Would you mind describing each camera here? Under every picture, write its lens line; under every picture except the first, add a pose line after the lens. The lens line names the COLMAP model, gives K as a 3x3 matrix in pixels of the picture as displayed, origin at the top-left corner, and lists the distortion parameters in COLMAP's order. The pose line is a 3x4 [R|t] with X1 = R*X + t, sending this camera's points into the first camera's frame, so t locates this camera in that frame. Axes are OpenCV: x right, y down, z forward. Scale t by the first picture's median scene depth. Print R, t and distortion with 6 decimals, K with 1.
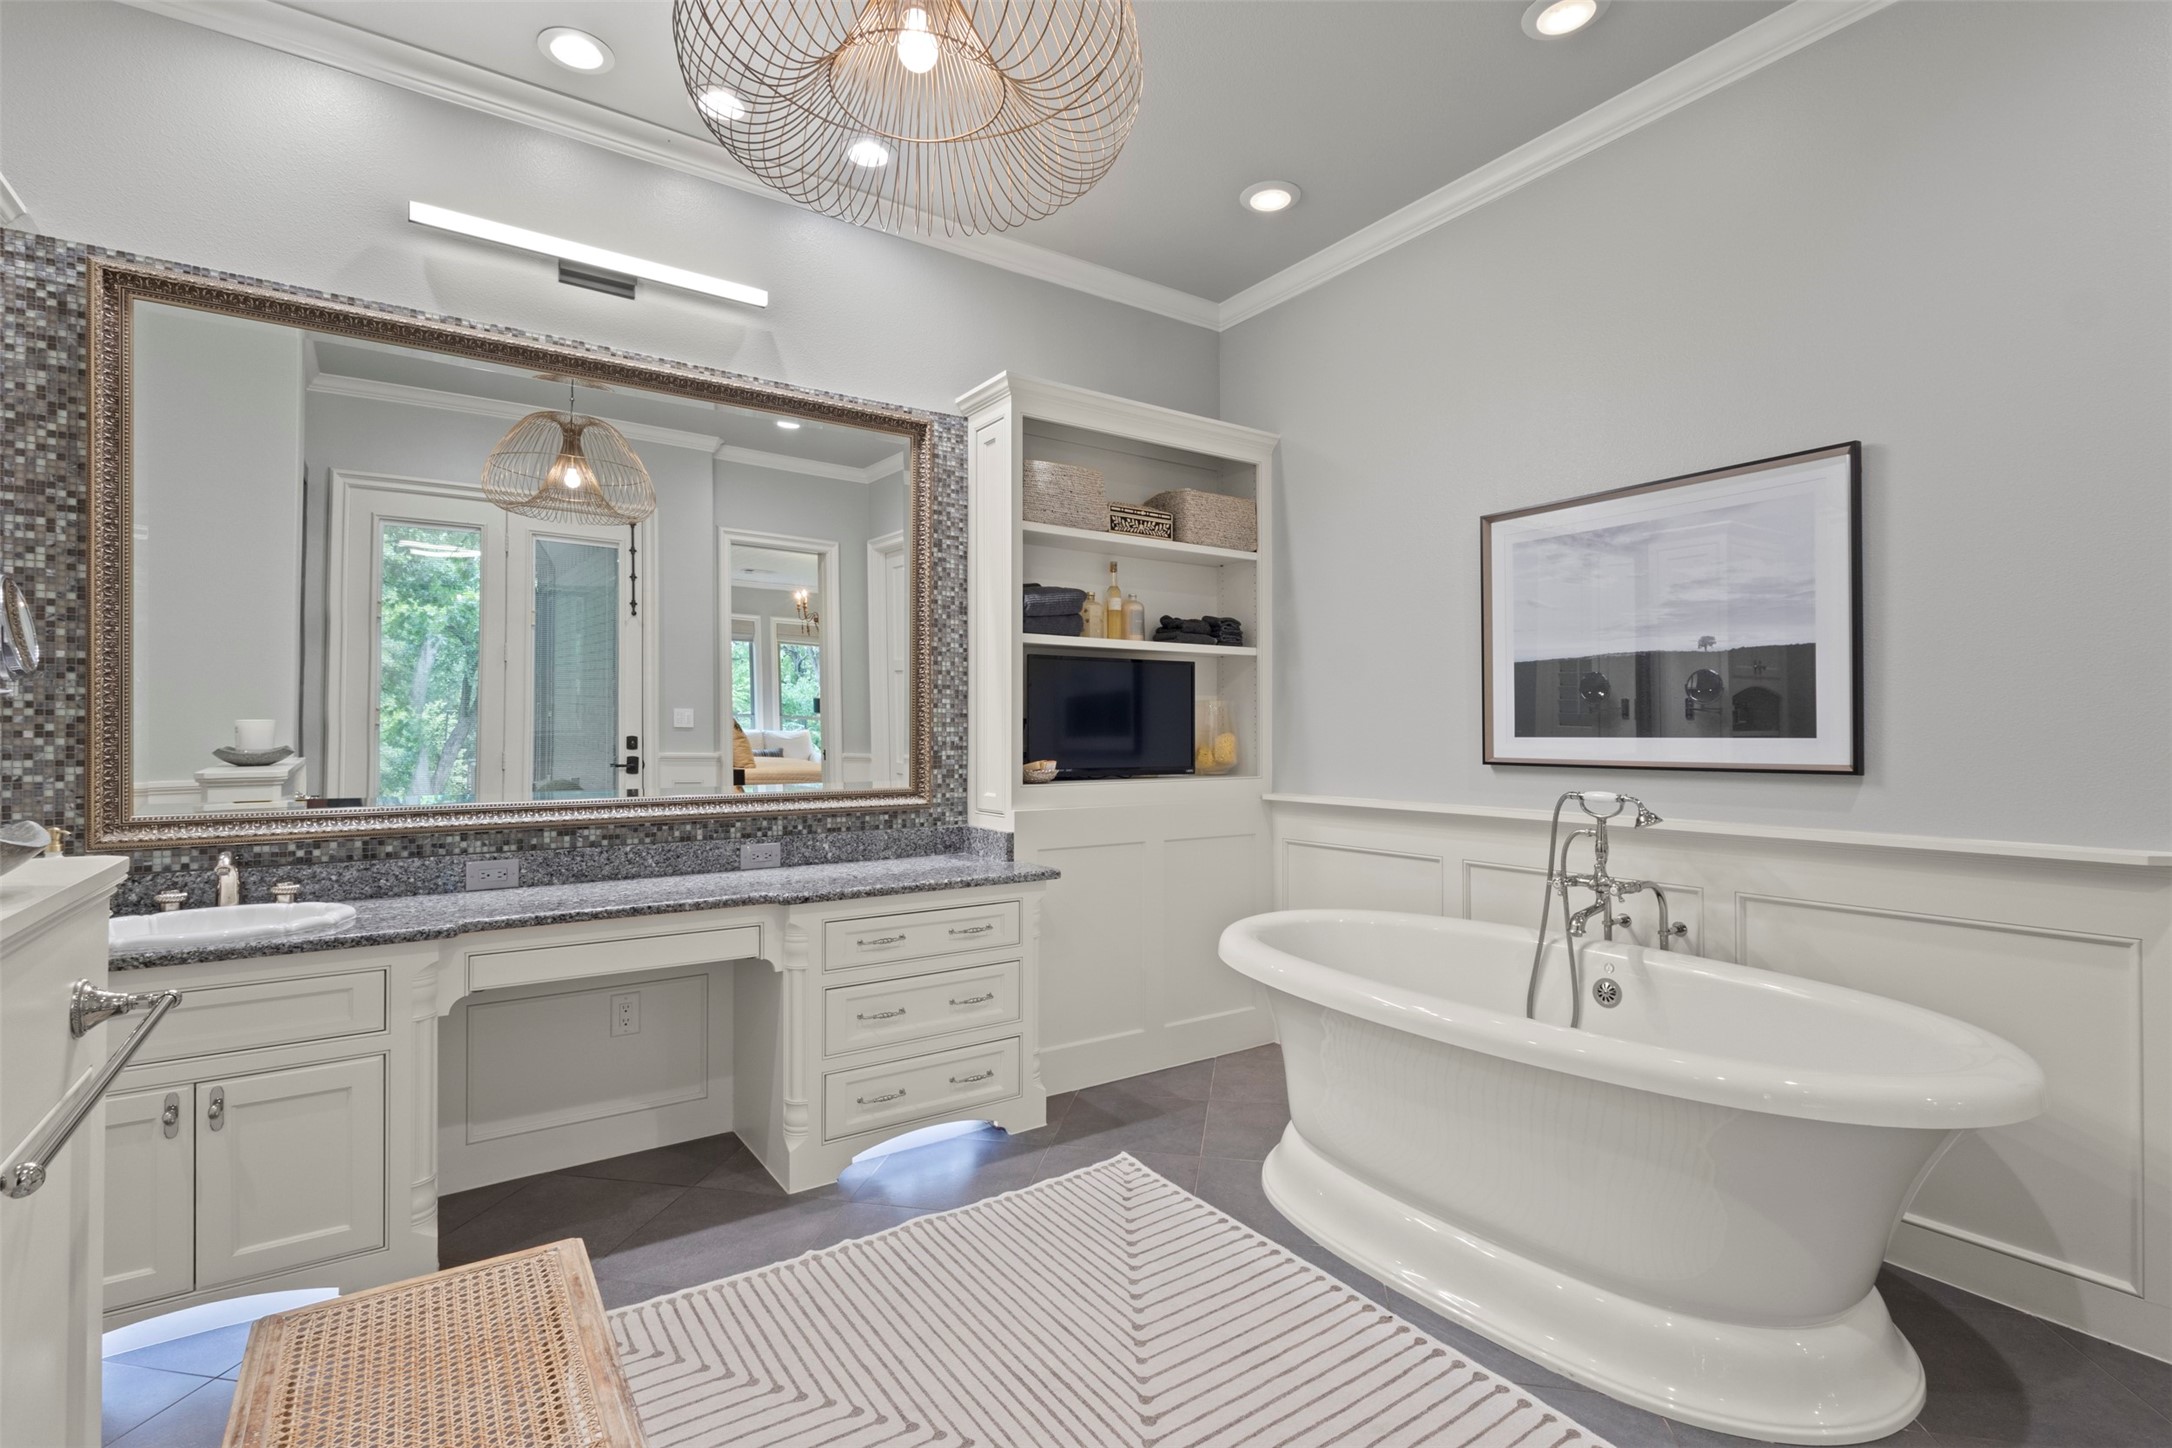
lens RADIAL K [[998.0, 0, 1088.4], [0, 998.0, 731.9], [0, 0, 1]] dist [0.002238, 0.000471]
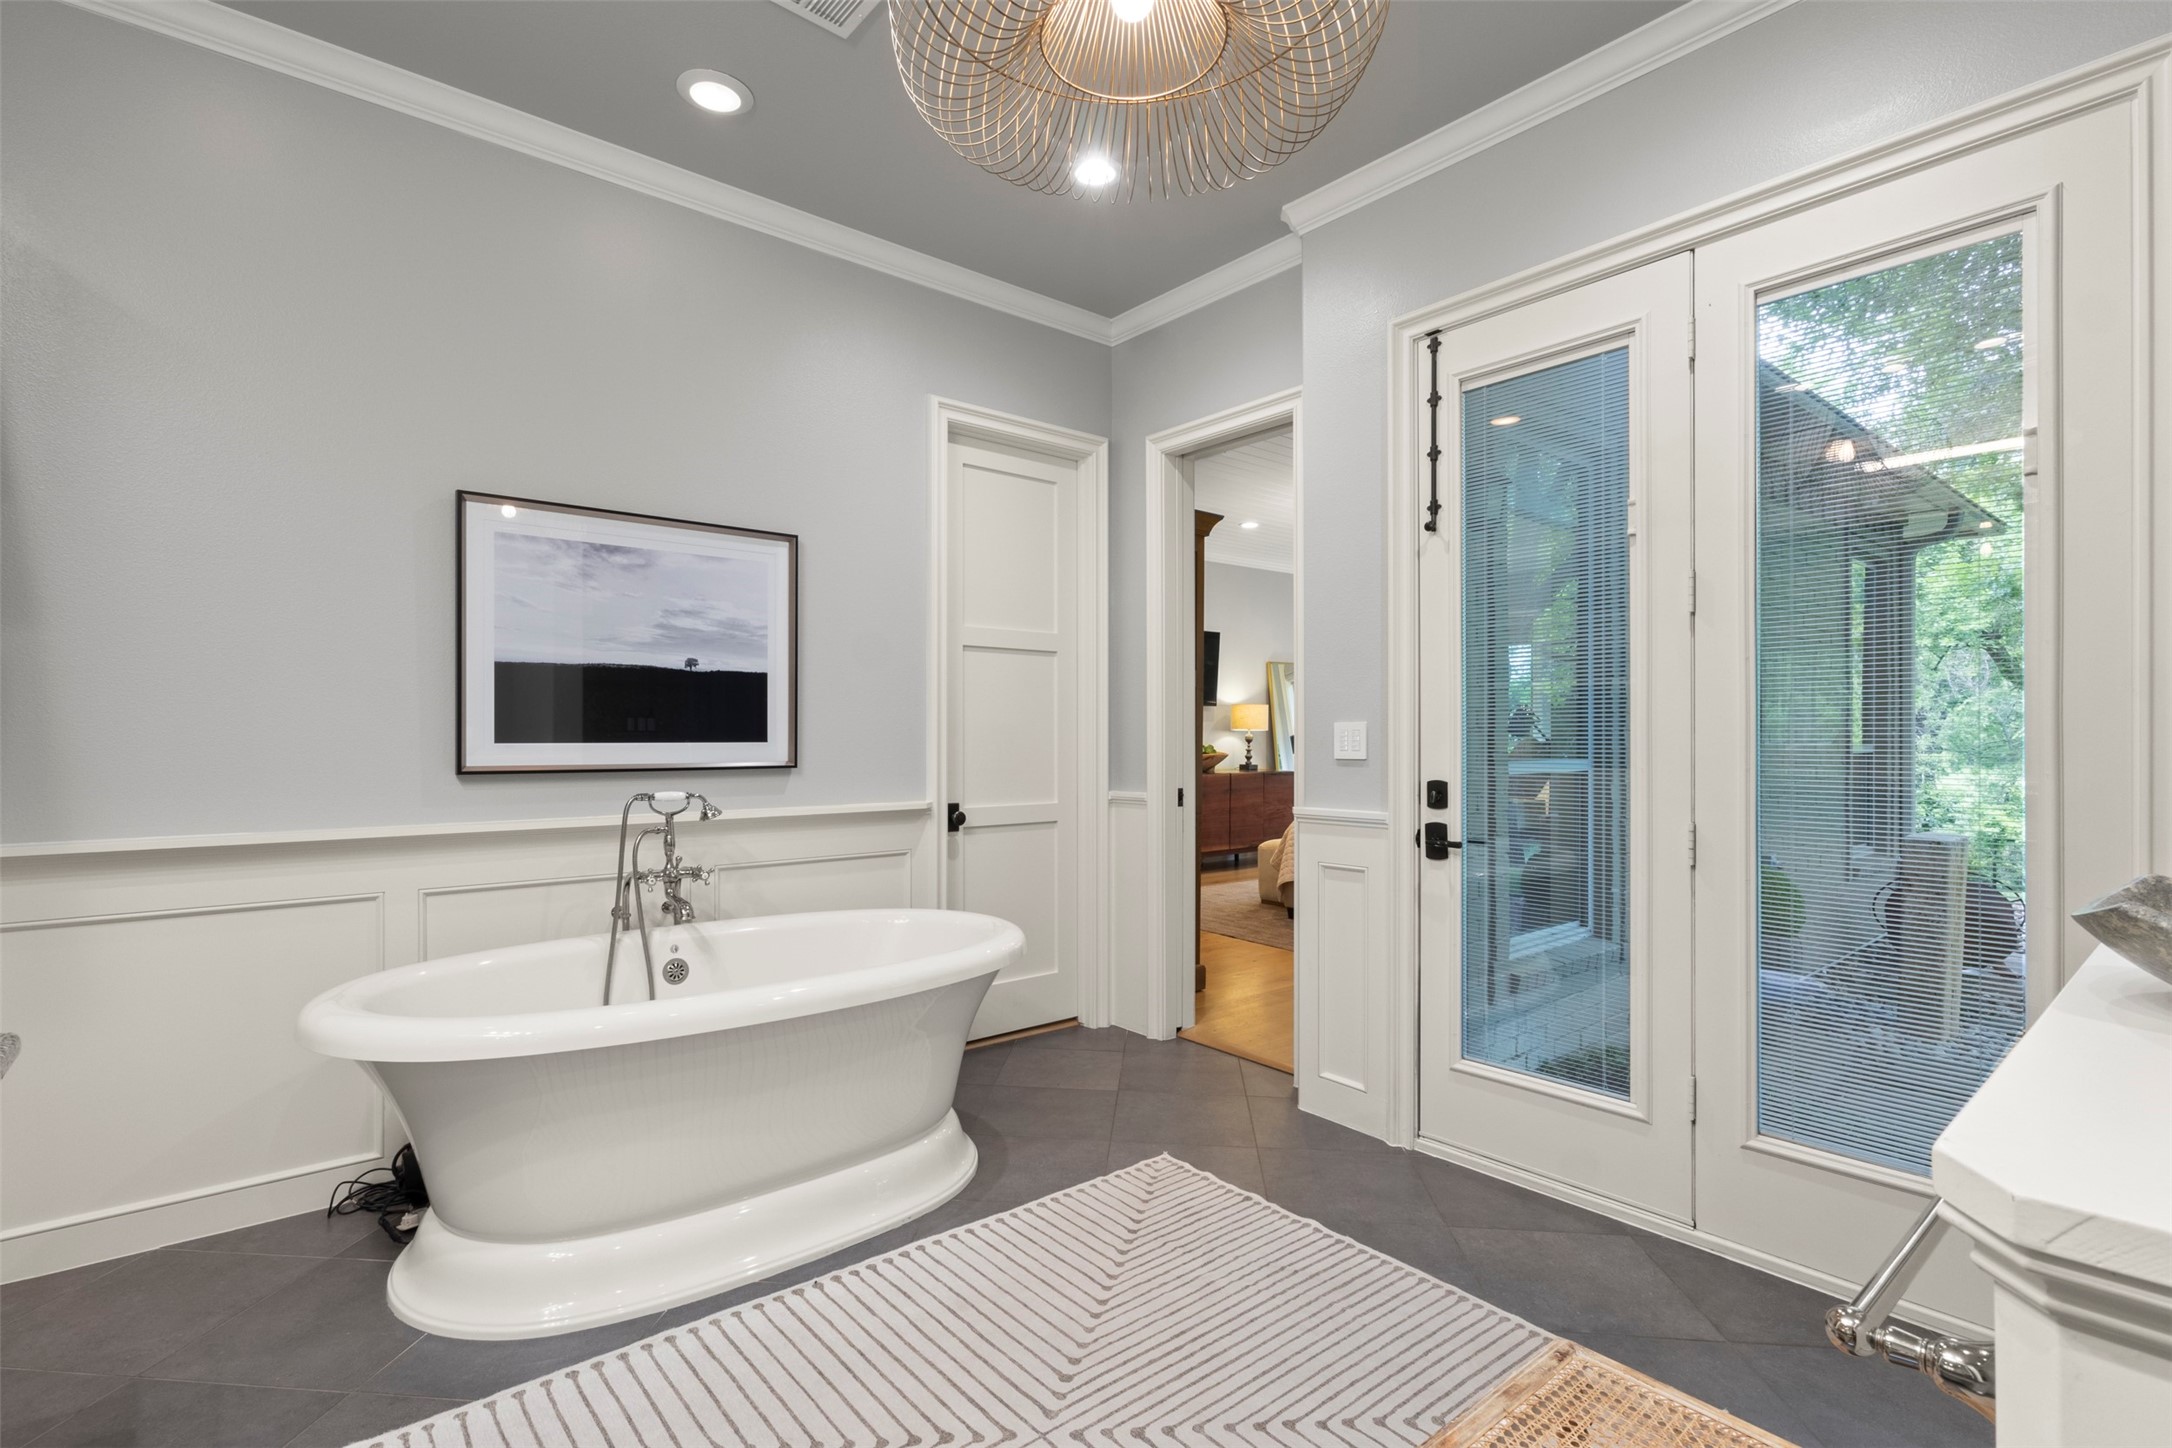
lens RADIAL K [[1017.7, 0, 1086.0], [0, 1017.7, 724.0], [0, 0, 1]] dist [0.003061, 0.000571]
pose [[-0.091947, 0.008790, 0.995725, -0.242435], [-0.002786, 0.999955, -0.009085, -0.002364], [-0.995760, -0.003610, -0.091918, 0.238716]]
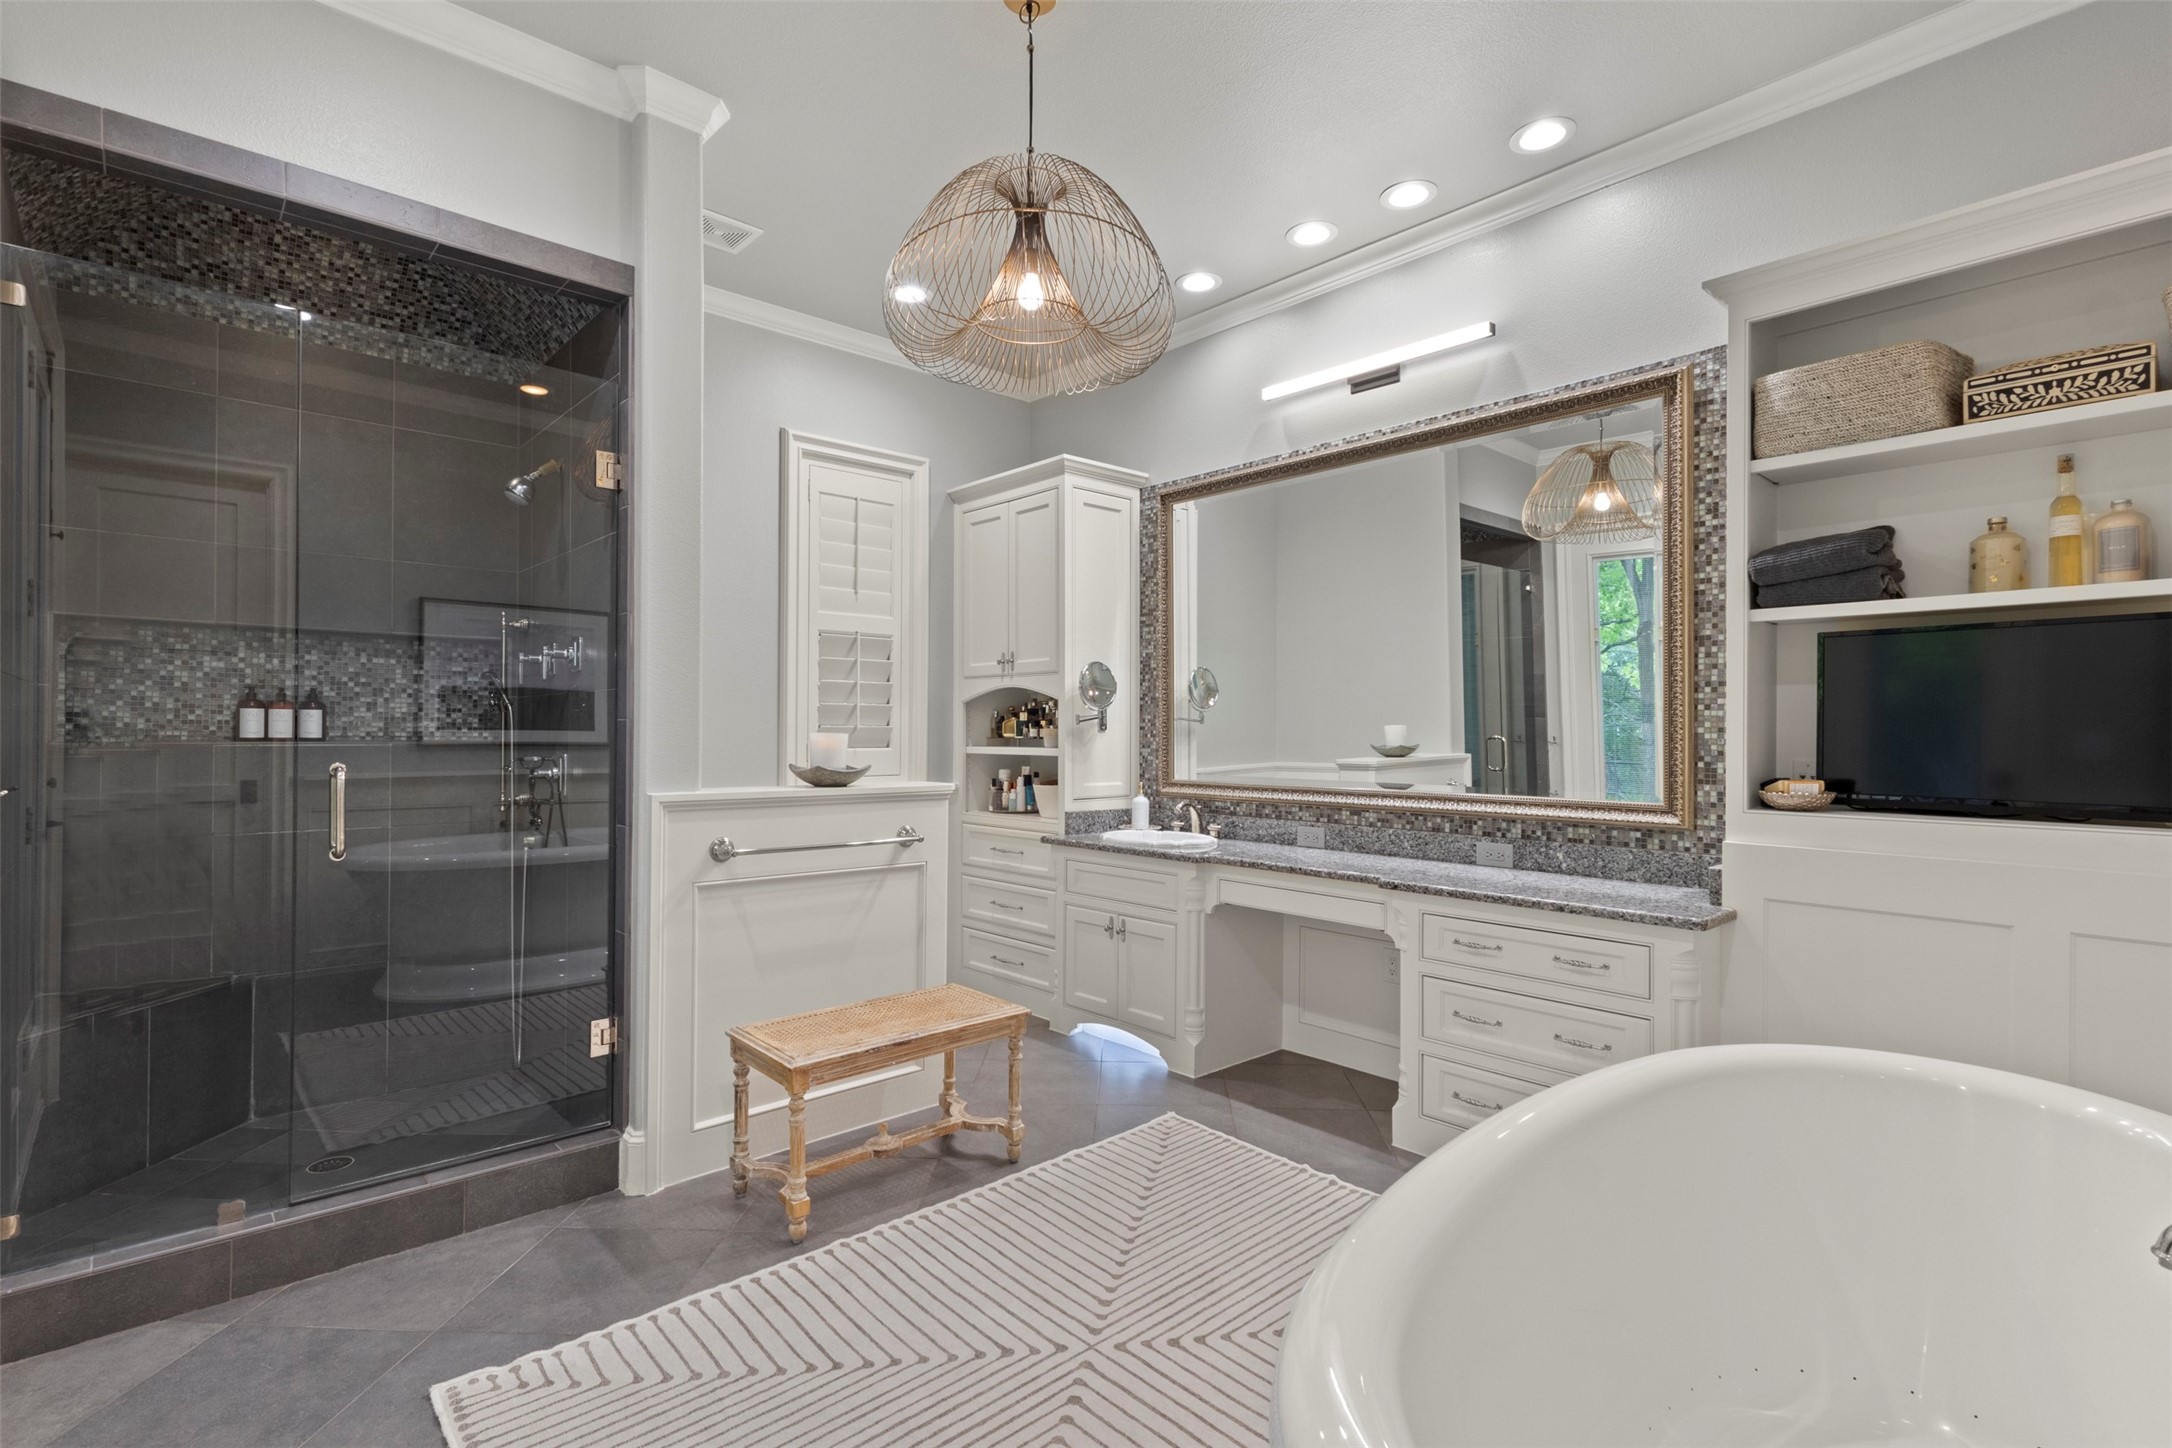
lens RADIAL K [[1029.6, 0, 1083.5], [0, 1029.6, 736.5], [0, 0, 1]] dist [0.002578, 0.000314]
pose [[0.129248, 0.006976, -0.991588, 0.934990], [-0.004693, 0.999968, 0.006424, -0.007751], [0.991601, 0.003823, 0.129277, 0.574007]]
